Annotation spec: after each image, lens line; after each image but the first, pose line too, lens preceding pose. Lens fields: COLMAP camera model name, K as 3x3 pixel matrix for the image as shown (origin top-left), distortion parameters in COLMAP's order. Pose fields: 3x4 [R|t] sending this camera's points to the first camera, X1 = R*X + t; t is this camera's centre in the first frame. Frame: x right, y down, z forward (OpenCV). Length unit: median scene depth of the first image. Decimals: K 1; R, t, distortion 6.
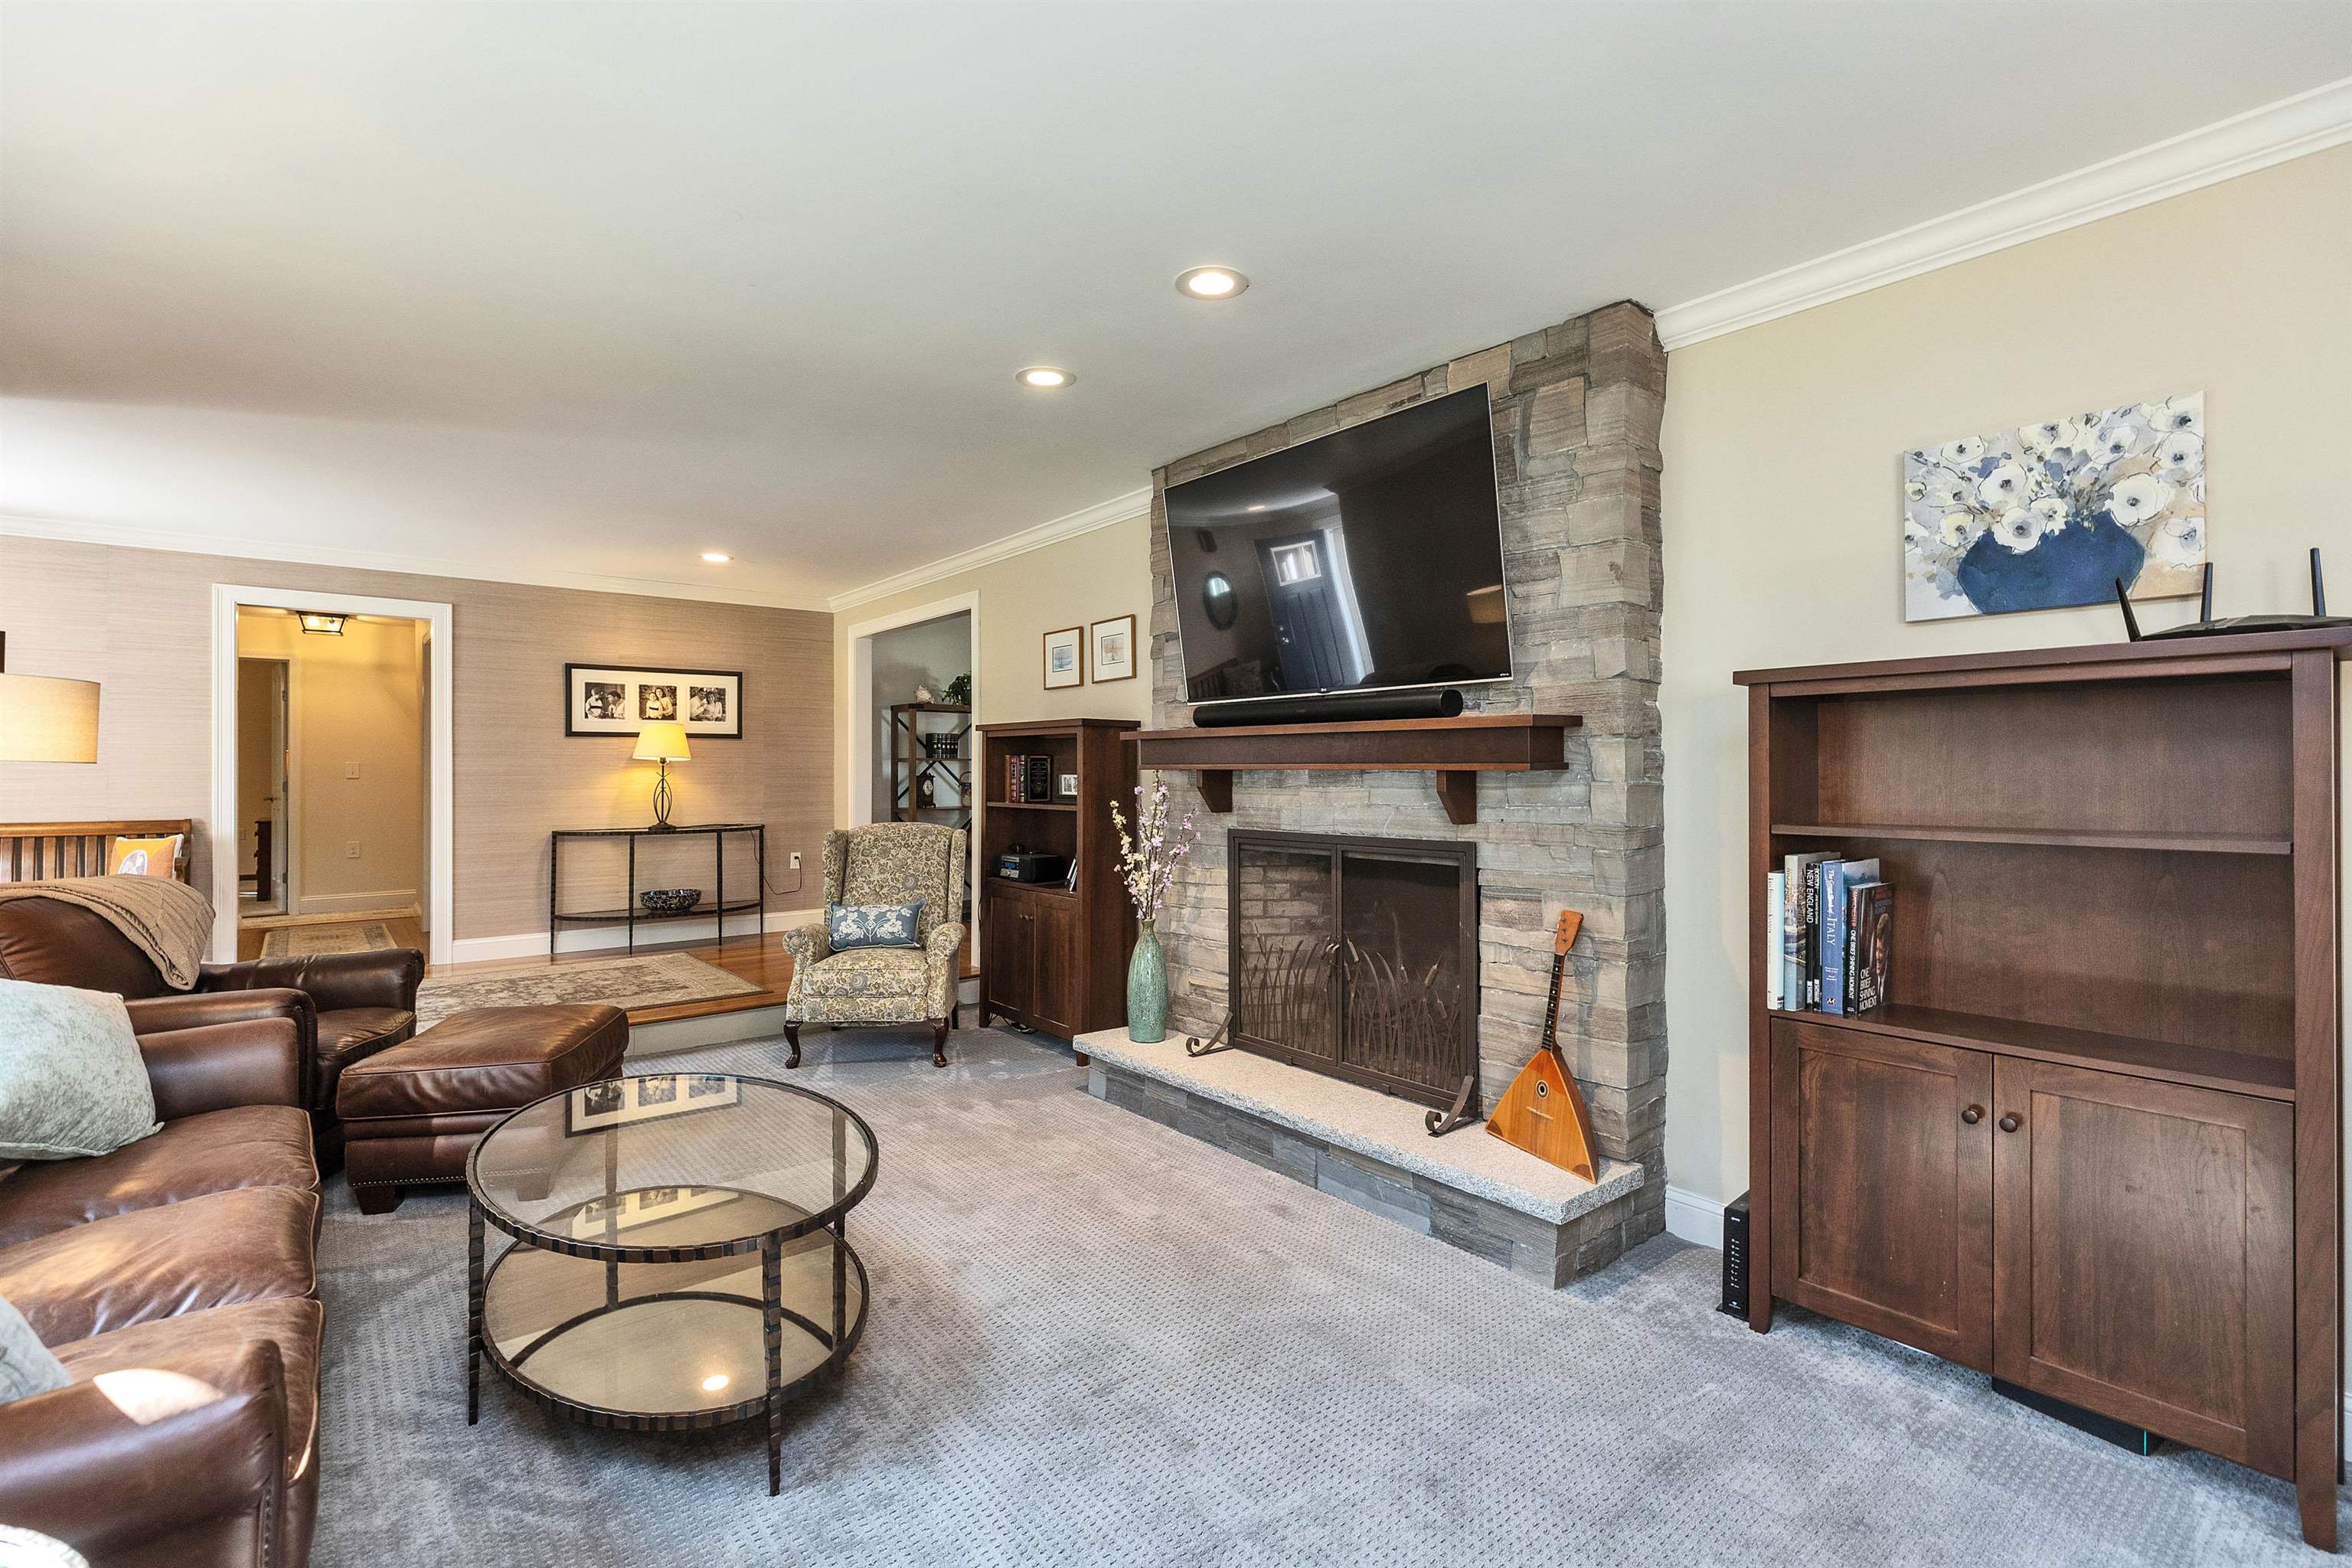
lens RADIAL K [[1054.5, 0, 1172.0], [0, 1054.5, 772.9], [0, 0, 1]] dist [0.006156, -0.002050]
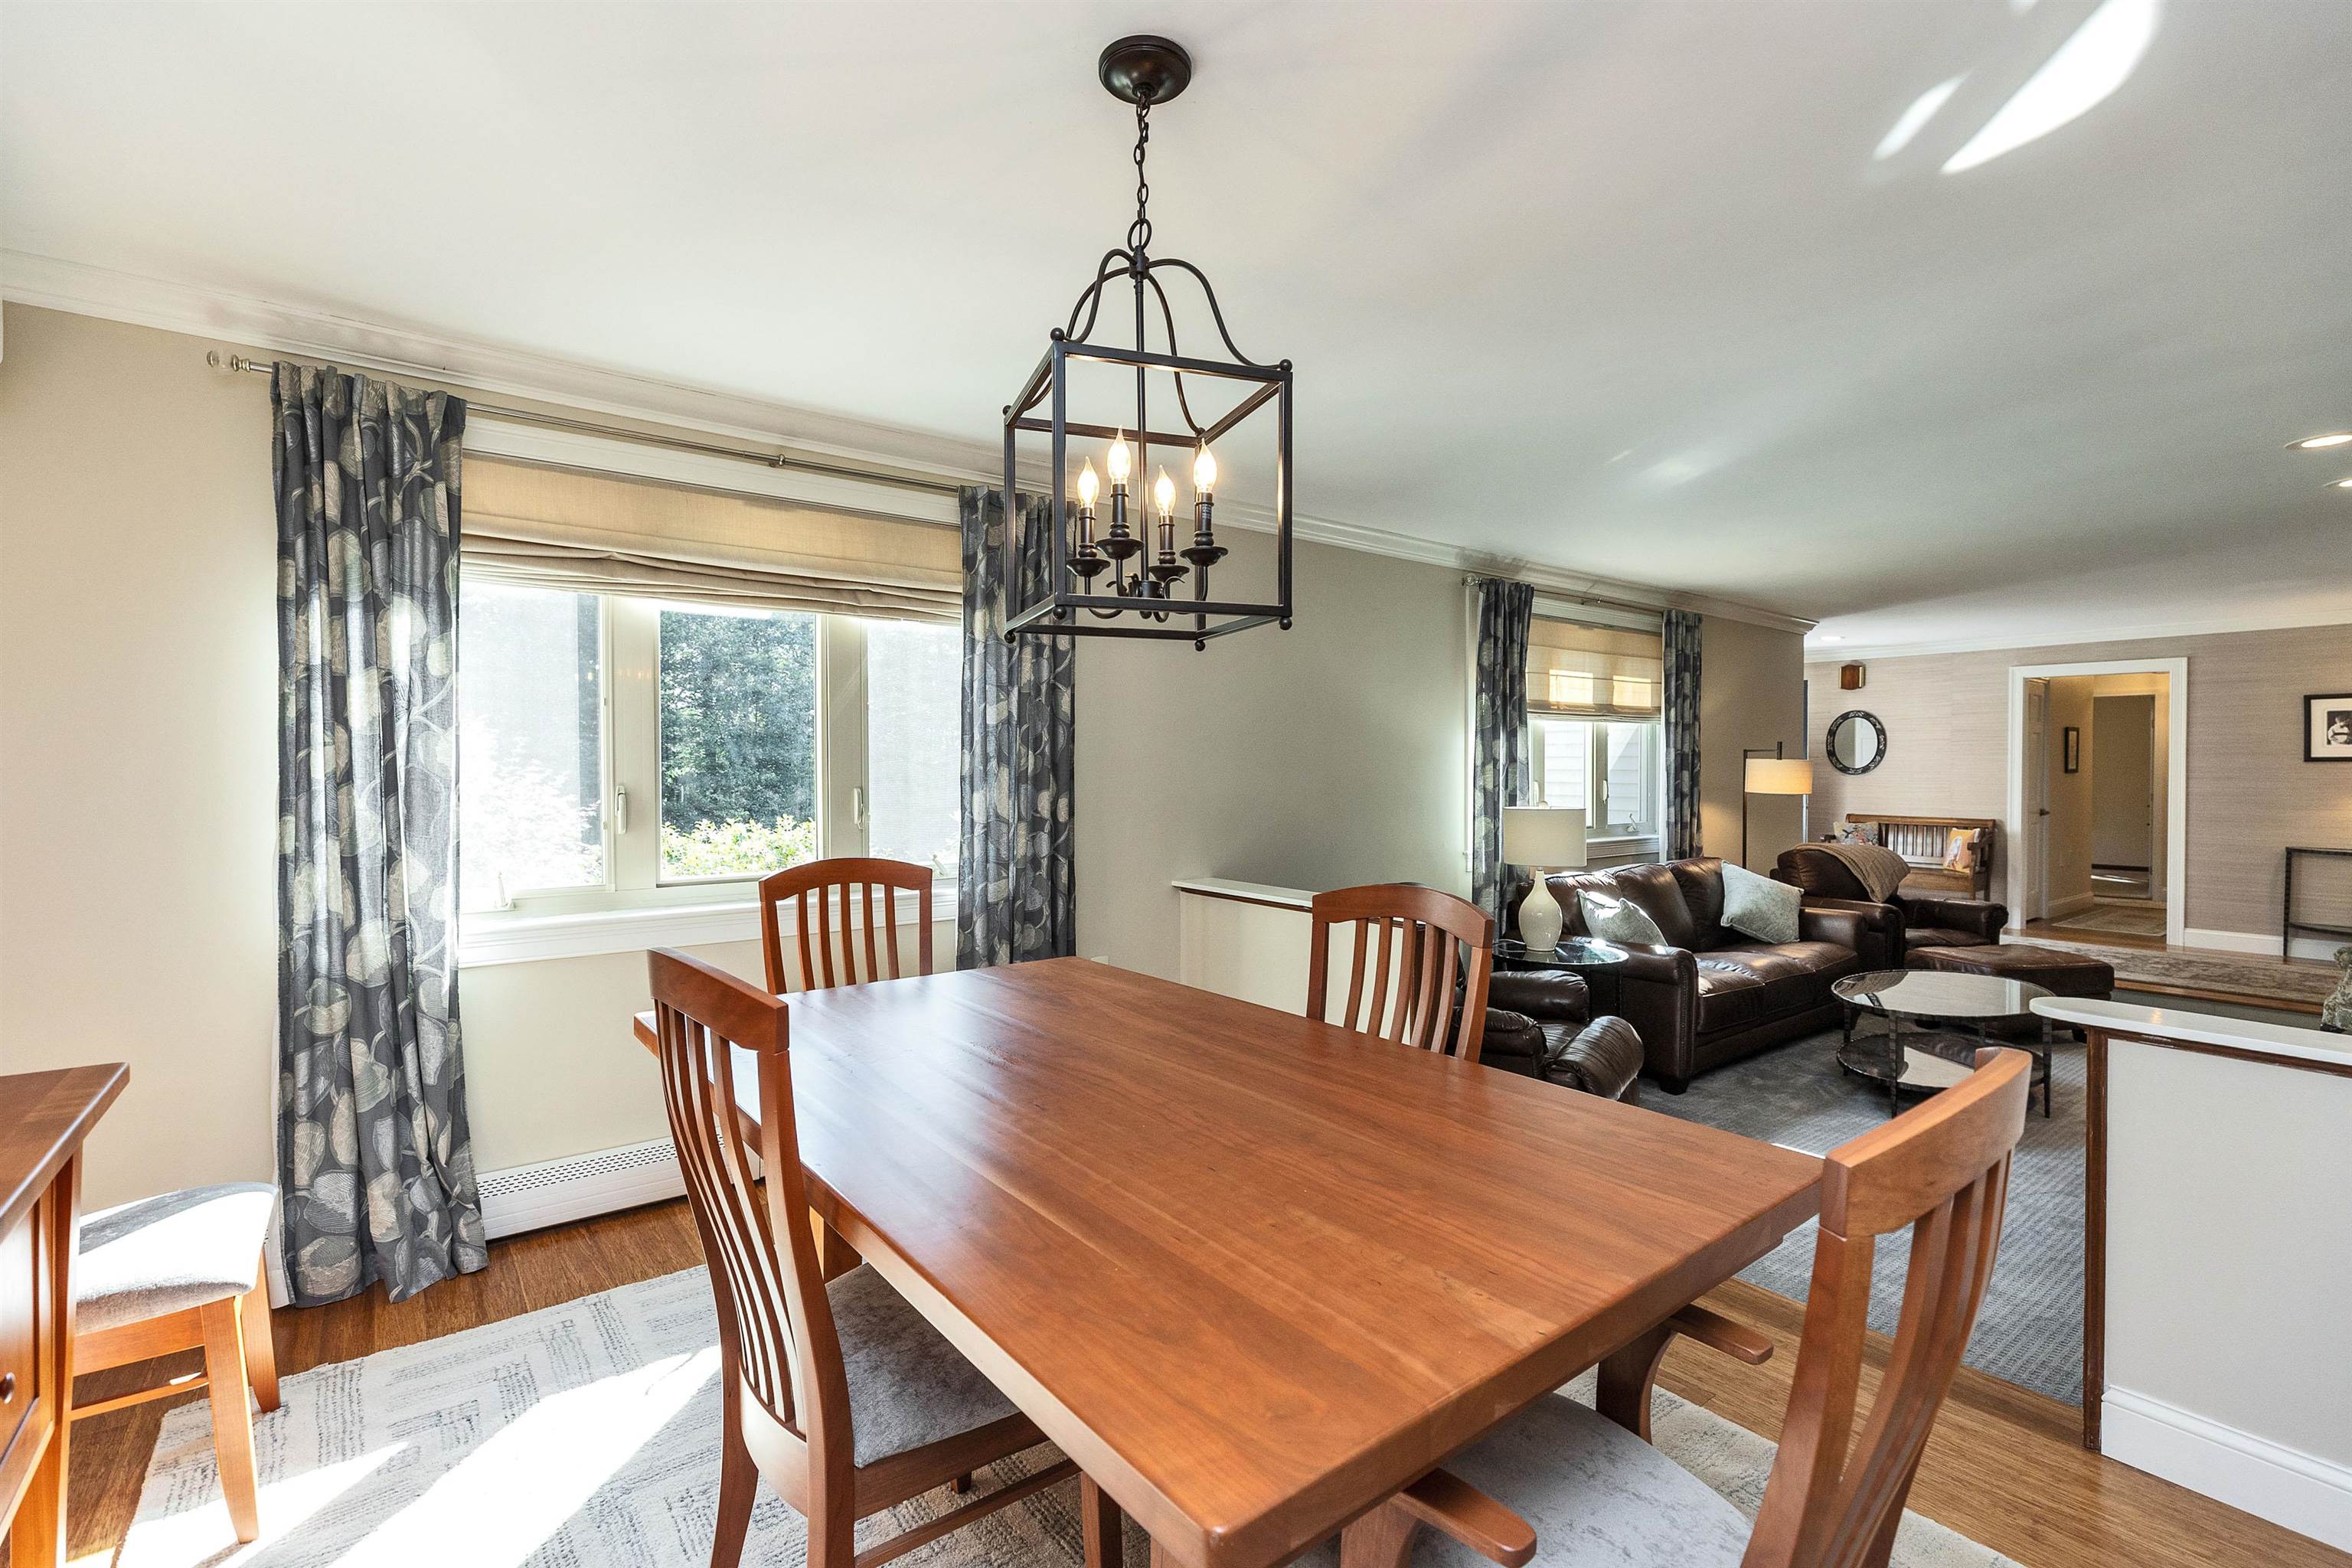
lens RADIAL K [[1054.5, 0, 1157.7], [0, 1054.5, 773.1], [0, 0, 1]] dist [0.006156, -0.002050]
pose [[-0.035969, 0.007429, -0.999325, 0.577160], [-0.002495, 0.999969, 0.007524, -0.028374], [0.999350, 0.002764, -0.035950, -0.155447]]
